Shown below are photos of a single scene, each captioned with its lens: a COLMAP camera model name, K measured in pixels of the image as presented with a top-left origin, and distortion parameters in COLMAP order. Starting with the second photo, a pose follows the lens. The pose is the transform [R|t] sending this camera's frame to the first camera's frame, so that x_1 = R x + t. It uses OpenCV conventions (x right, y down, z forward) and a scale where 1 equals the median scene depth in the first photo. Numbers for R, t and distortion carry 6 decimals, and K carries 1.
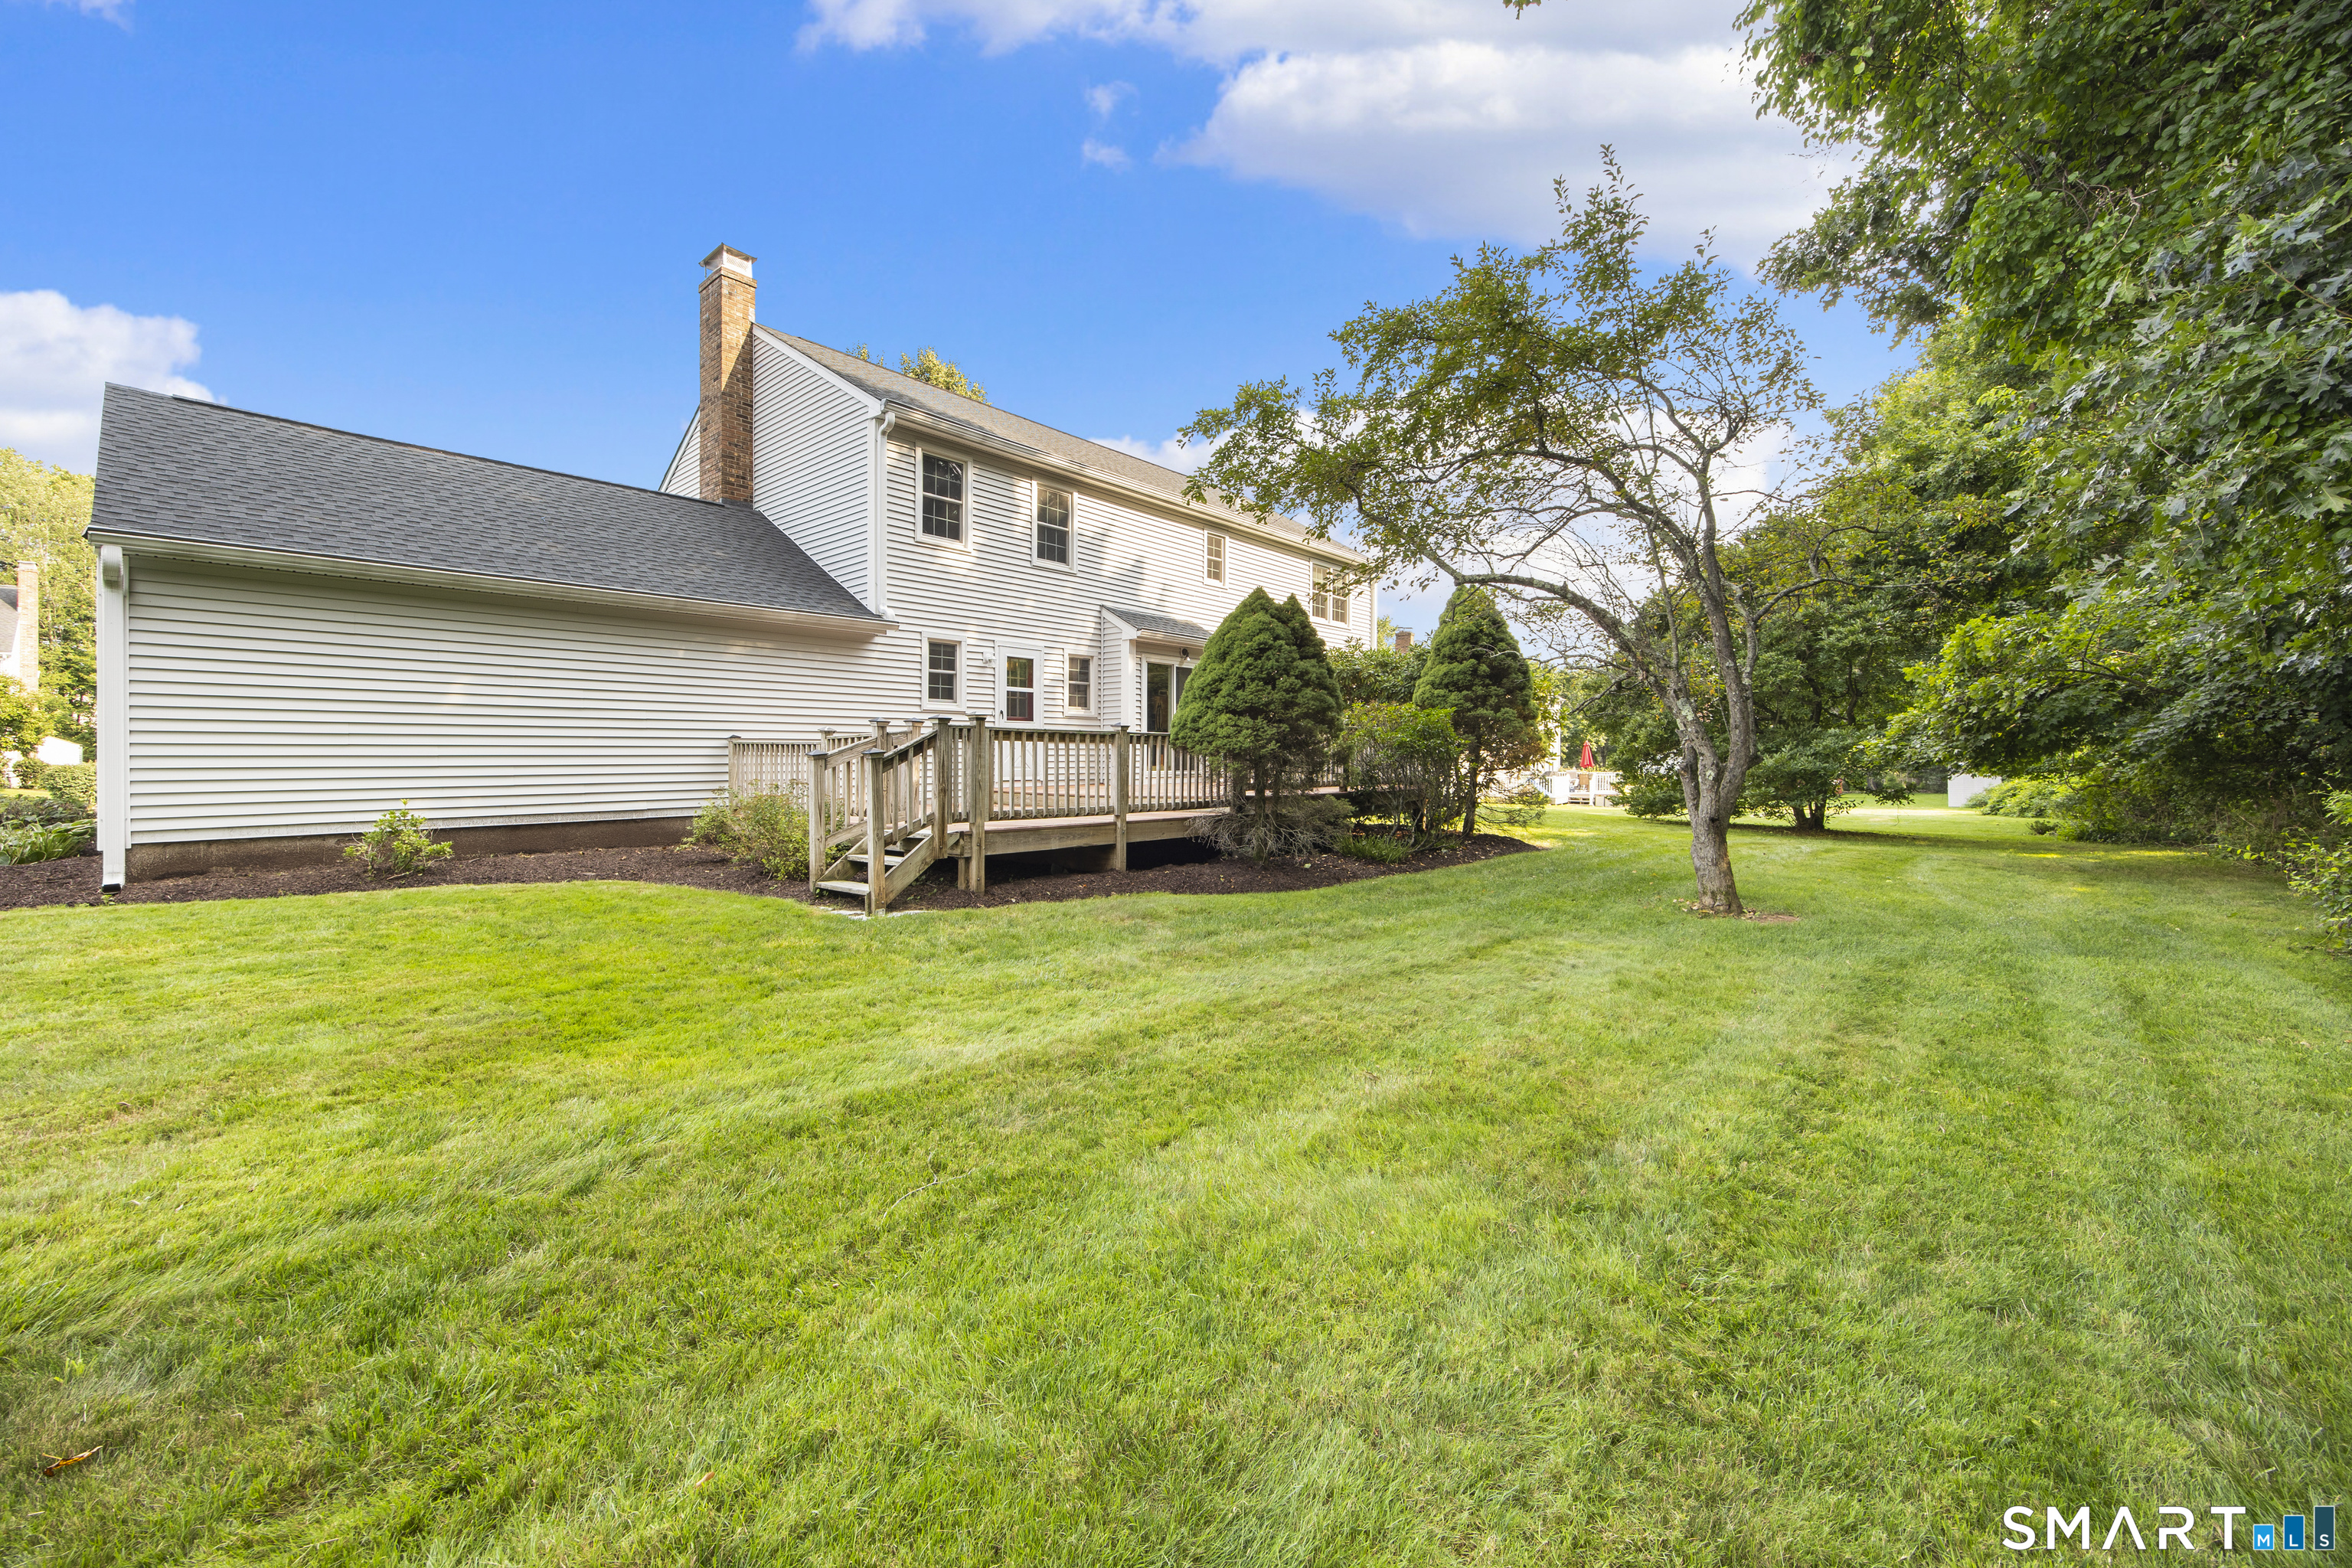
lens RADIAL K [[949.3, 0, 1151.4], [0, 949.3, 714.0], [0, 0, 1]] dist [-0.000170, -0.000435]
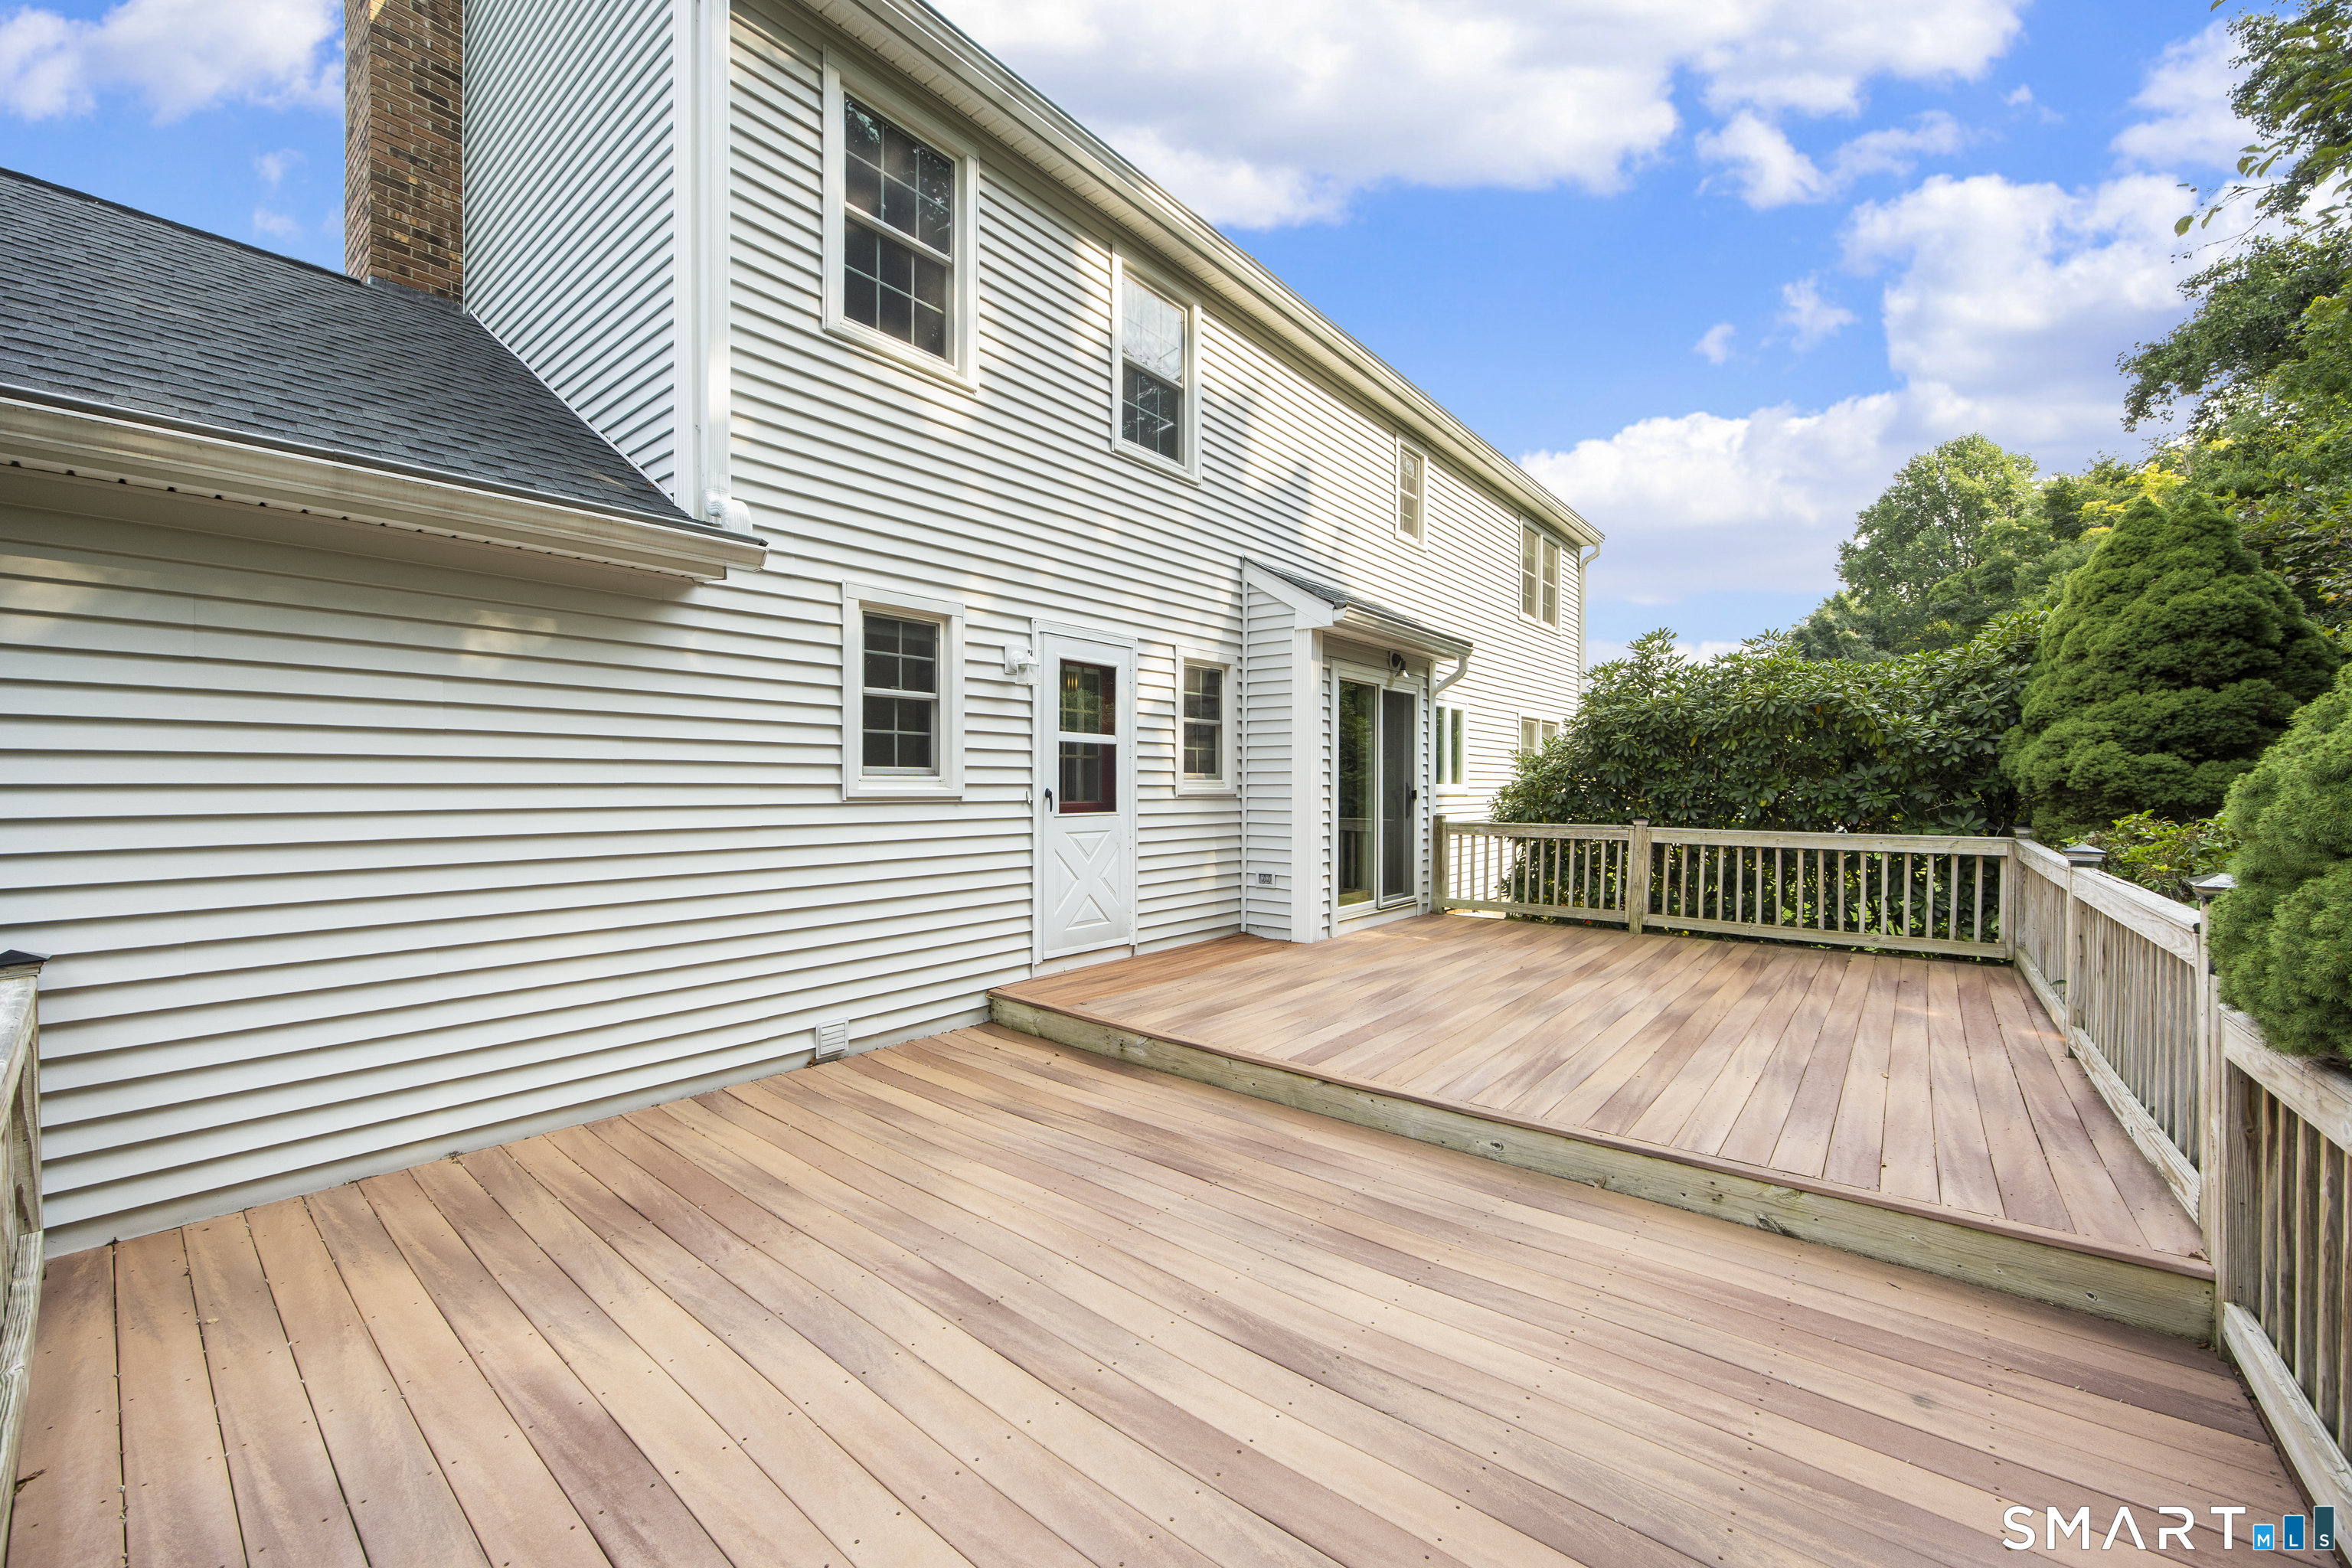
lens RADIAL K [[940.2, 0, 1176.0], [0, 940.2, 784.0], [0, 0, 1]] dist [-0.000864, 0.000139]
pose [[0.998535, 0.007573, 0.053581, -0.120289], [-0.010161, 0.998786, 0.048192, -0.025693], [-0.053151, -0.048666, 0.997400, 0.570853]]
